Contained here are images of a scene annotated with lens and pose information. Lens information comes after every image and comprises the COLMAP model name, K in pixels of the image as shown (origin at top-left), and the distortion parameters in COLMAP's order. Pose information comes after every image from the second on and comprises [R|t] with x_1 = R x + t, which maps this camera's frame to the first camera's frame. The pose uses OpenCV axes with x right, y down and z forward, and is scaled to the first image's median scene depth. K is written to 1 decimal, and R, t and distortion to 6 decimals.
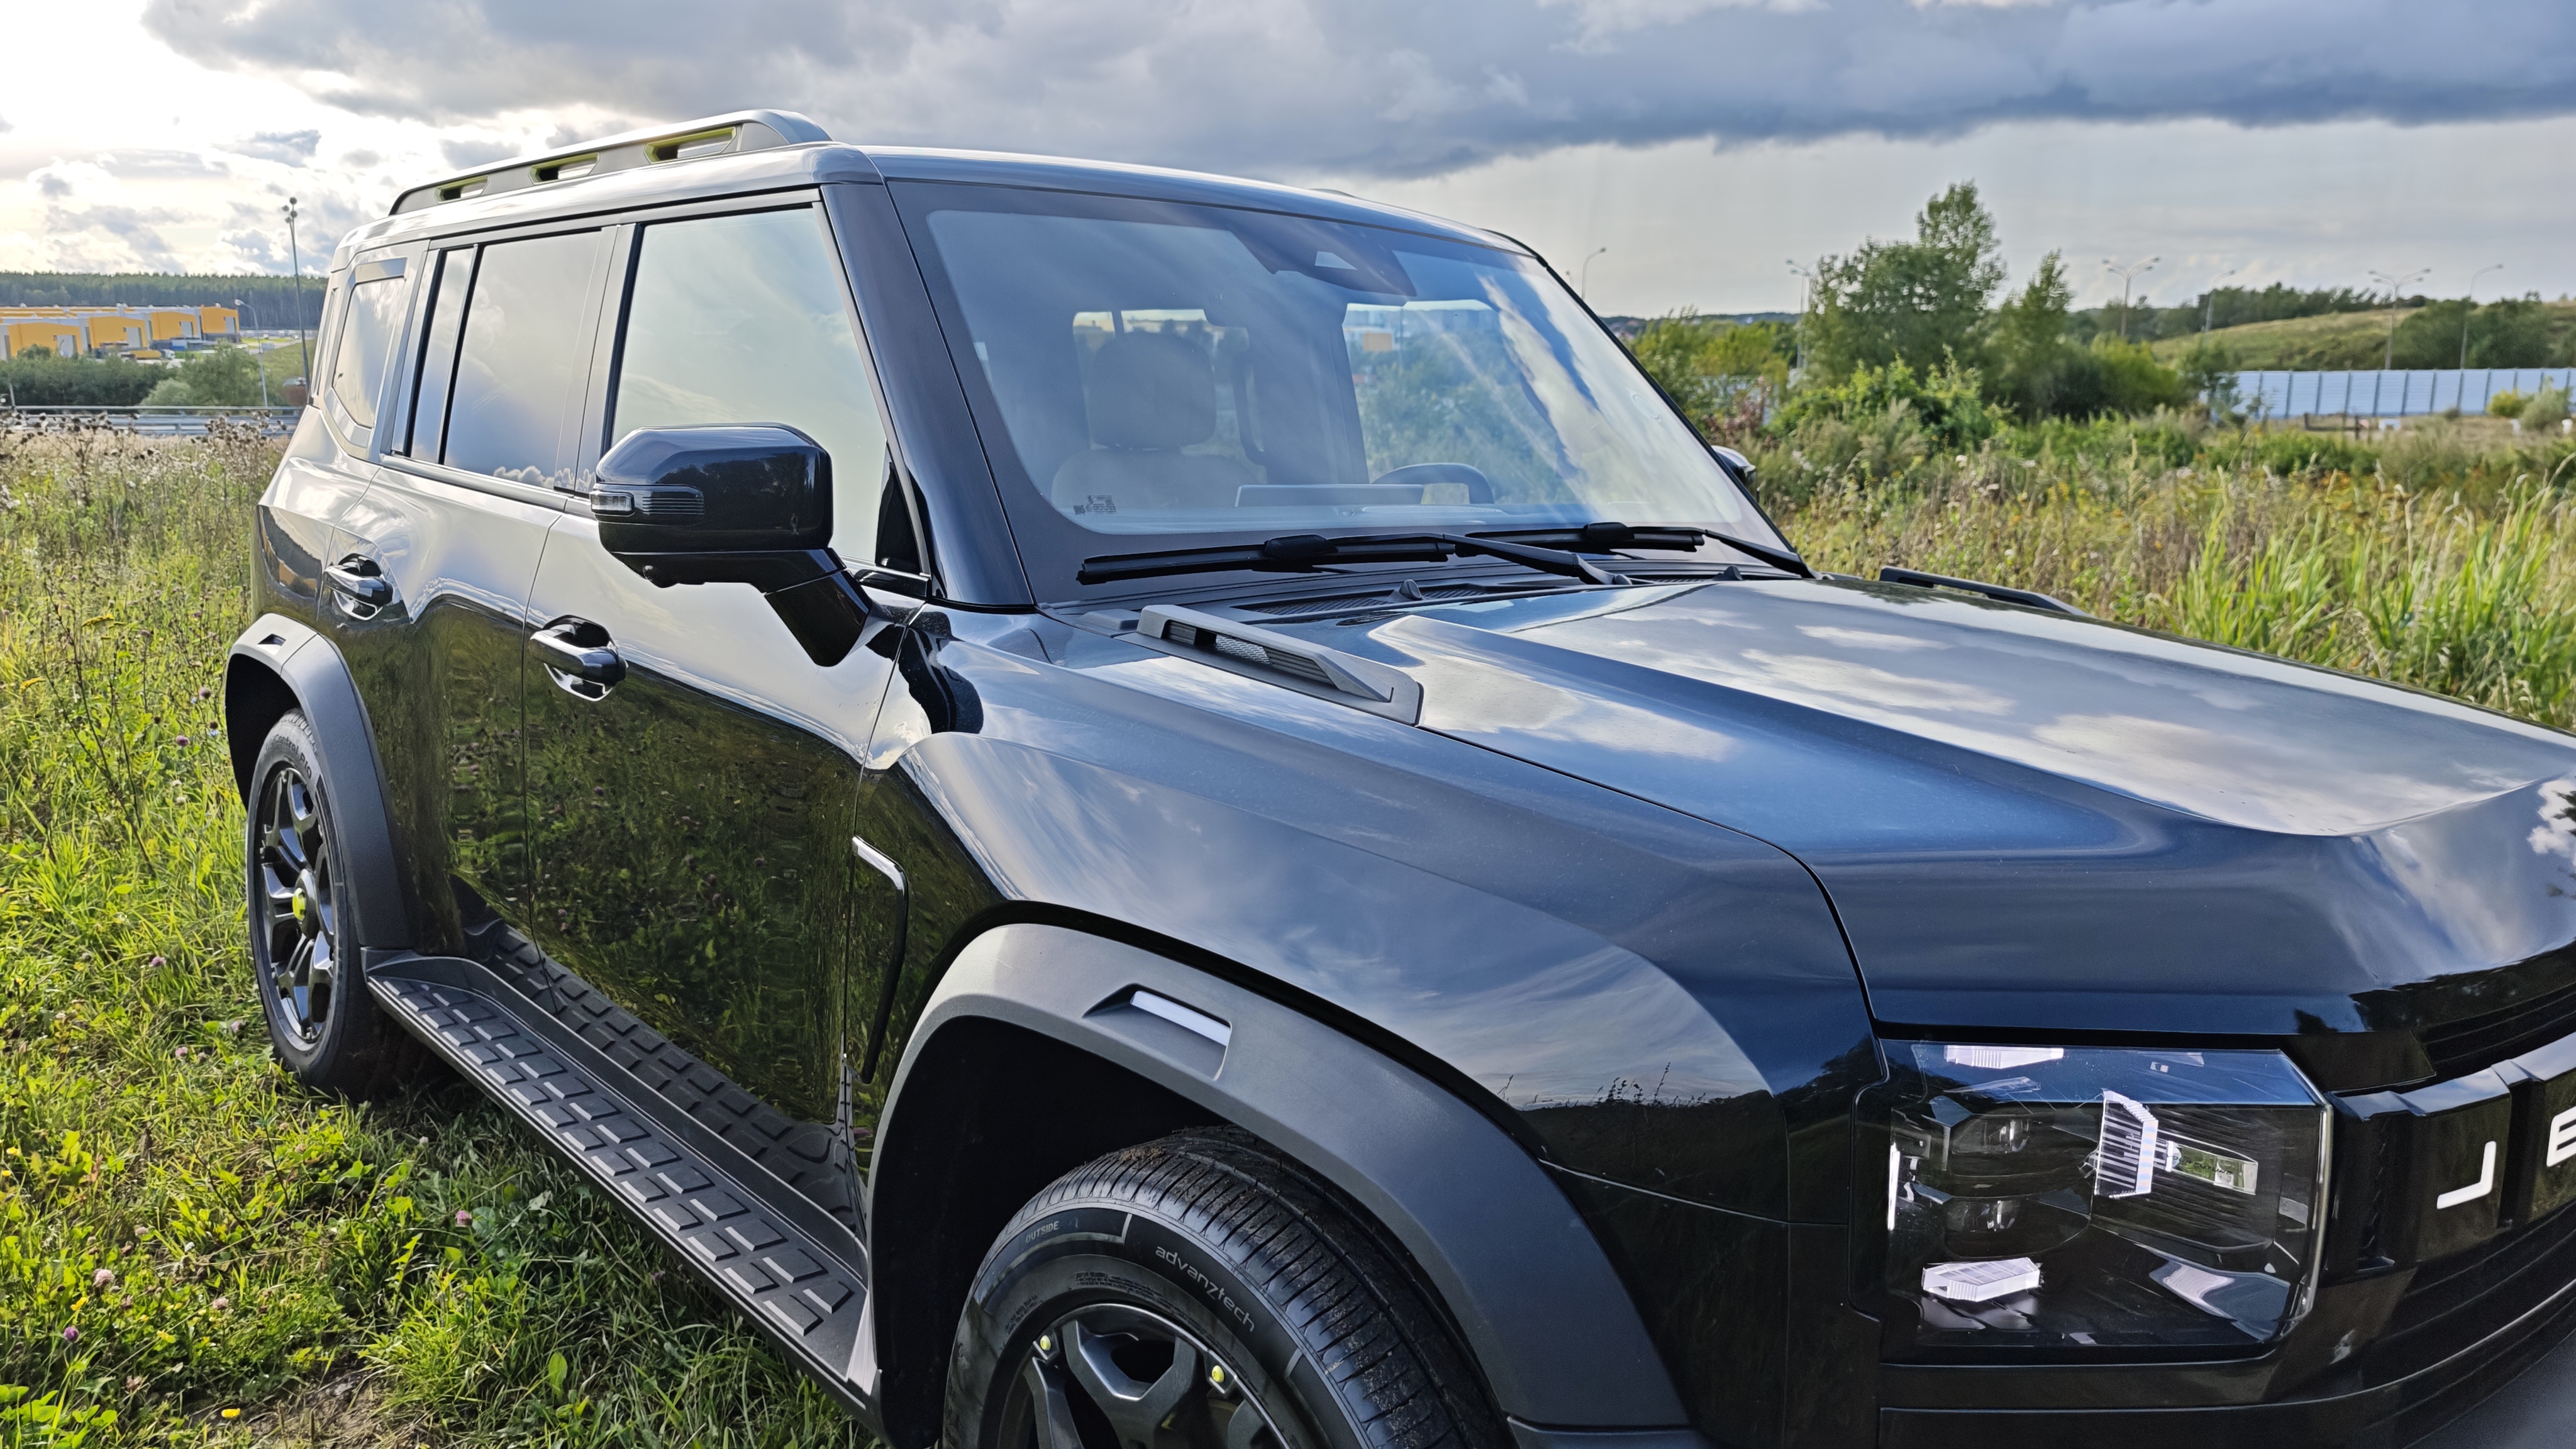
lens RADIAL K [[1826.5, 0, 1288.0], [0, 1826.5, 724.5], [0, 0, 1]] dist [0.002677, 0.001547]
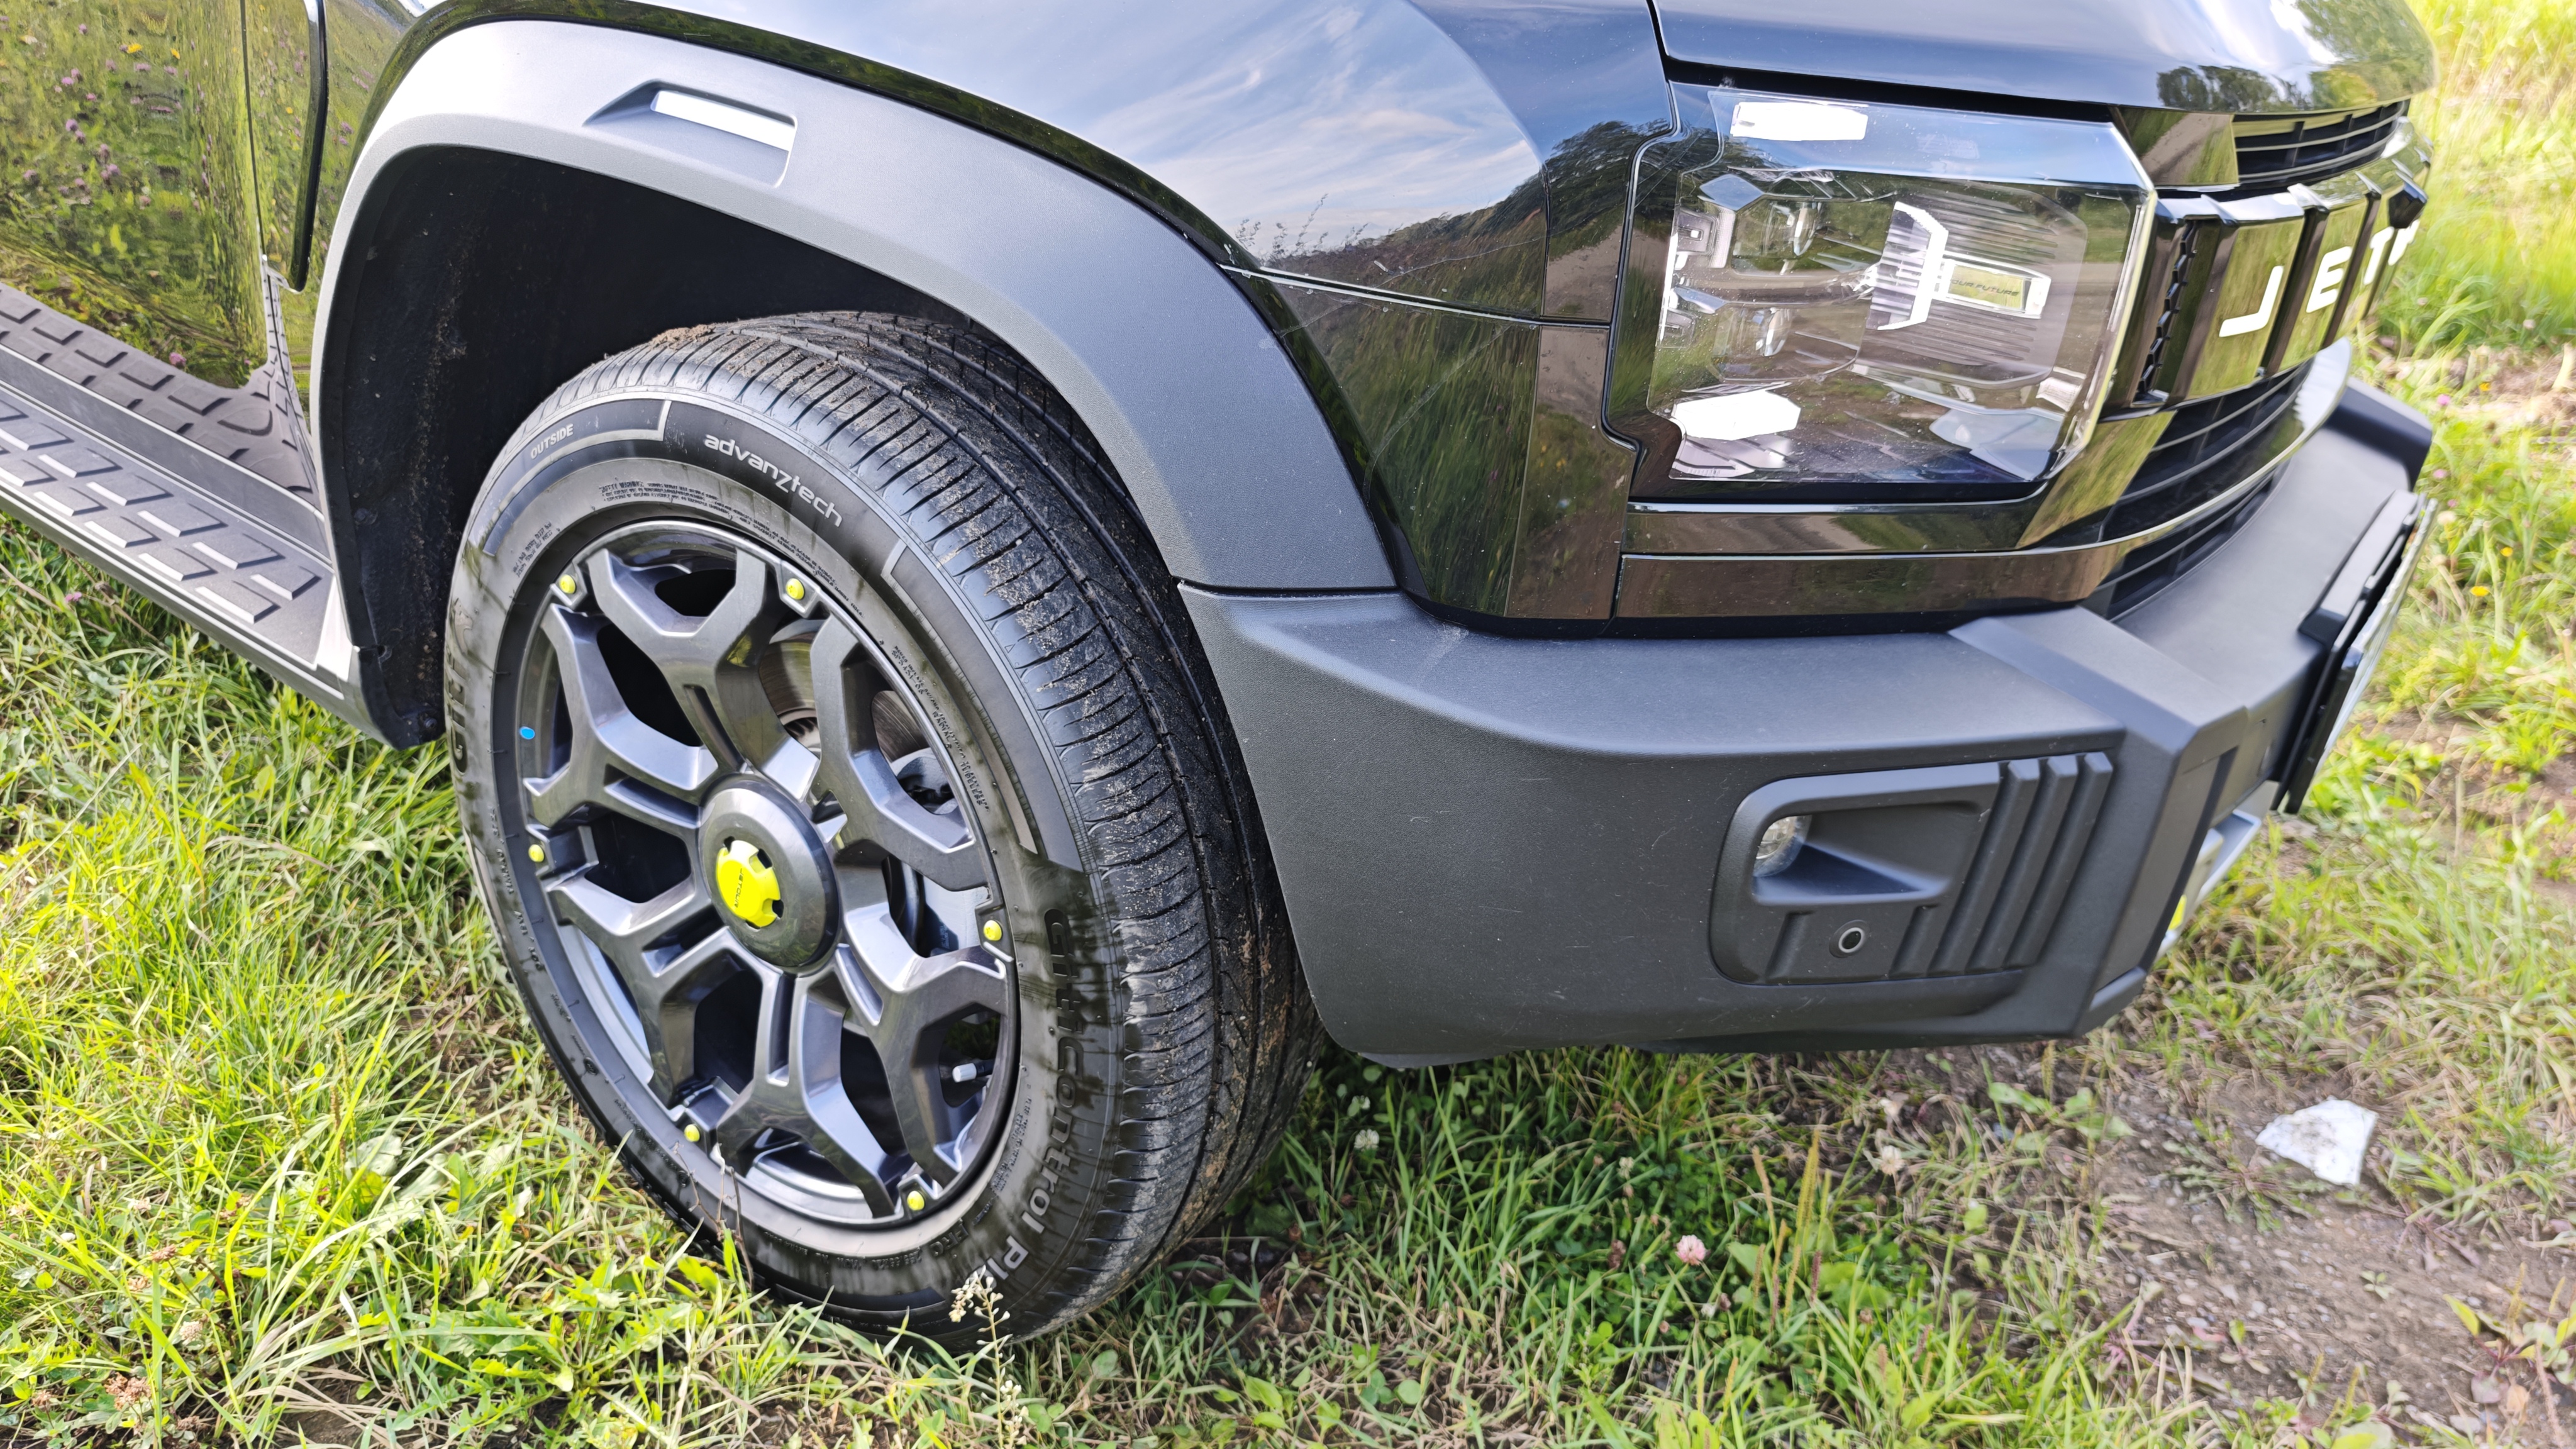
lens RADIAL K [[1754.5, 0, 1288.0], [0, 1754.5, 724.5], [0, 0, 1]] dist [-0.002648, -0.001625]
pose [[0.970051, -0.031453, 0.240854, -0.015959], [-0.040417, 0.956857, 0.287736, 0.181429], [-0.239513, -0.288853, 0.926929, 0.221465]]
